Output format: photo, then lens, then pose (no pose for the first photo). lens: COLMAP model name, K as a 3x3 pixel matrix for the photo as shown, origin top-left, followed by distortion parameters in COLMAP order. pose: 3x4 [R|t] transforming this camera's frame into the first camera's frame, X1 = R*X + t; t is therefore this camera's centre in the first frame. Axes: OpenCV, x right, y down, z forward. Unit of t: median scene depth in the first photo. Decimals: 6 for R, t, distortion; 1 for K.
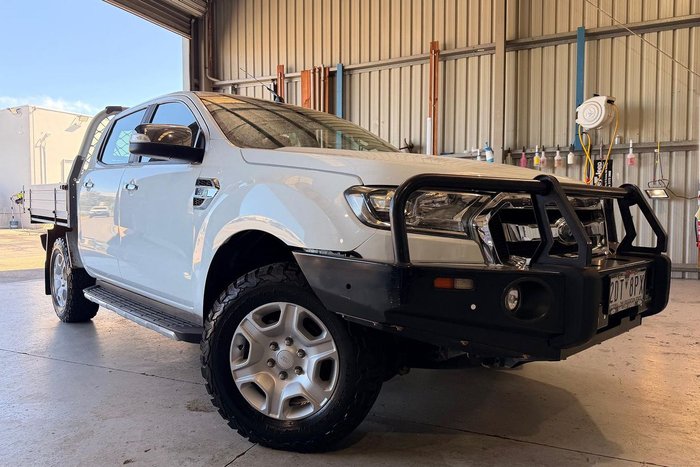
lens RADIAL K [[514.0, 0, 350.0], [0, 514.0, 233.5], [0, 0, 1]] dist [-0.041545, -0.001655]
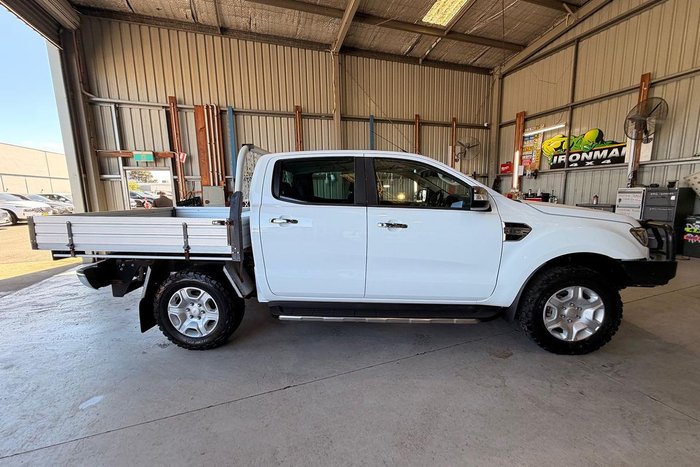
lens RADIAL K [[275.7, 0, 350.0], [0, 275.7, 233.5], [0, 0, 1]] dist [-0.023136, 0.000026]
pose [[0.696939, -0.117768, 0.707395, -0.653934], [0.046513, 0.991770, 0.119286, -0.102325], [-0.715621, -0.050232, 0.696681, 0.389210]]
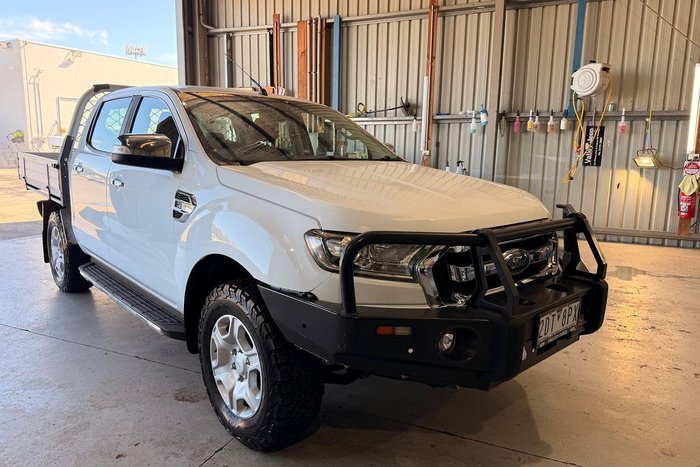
lens RADIAL K [[517.0, 0, 364.0], [0, 517.0, 235.4], [0, 0, 1]] dist [-0.068631, 0.029130]
pose [[0.999729, 0.014380, 0.018327, 0.034845], [-0.016660, 0.991240, 0.131019, -0.081796], [-0.016282, -0.131288, 0.991211, -0.032231]]
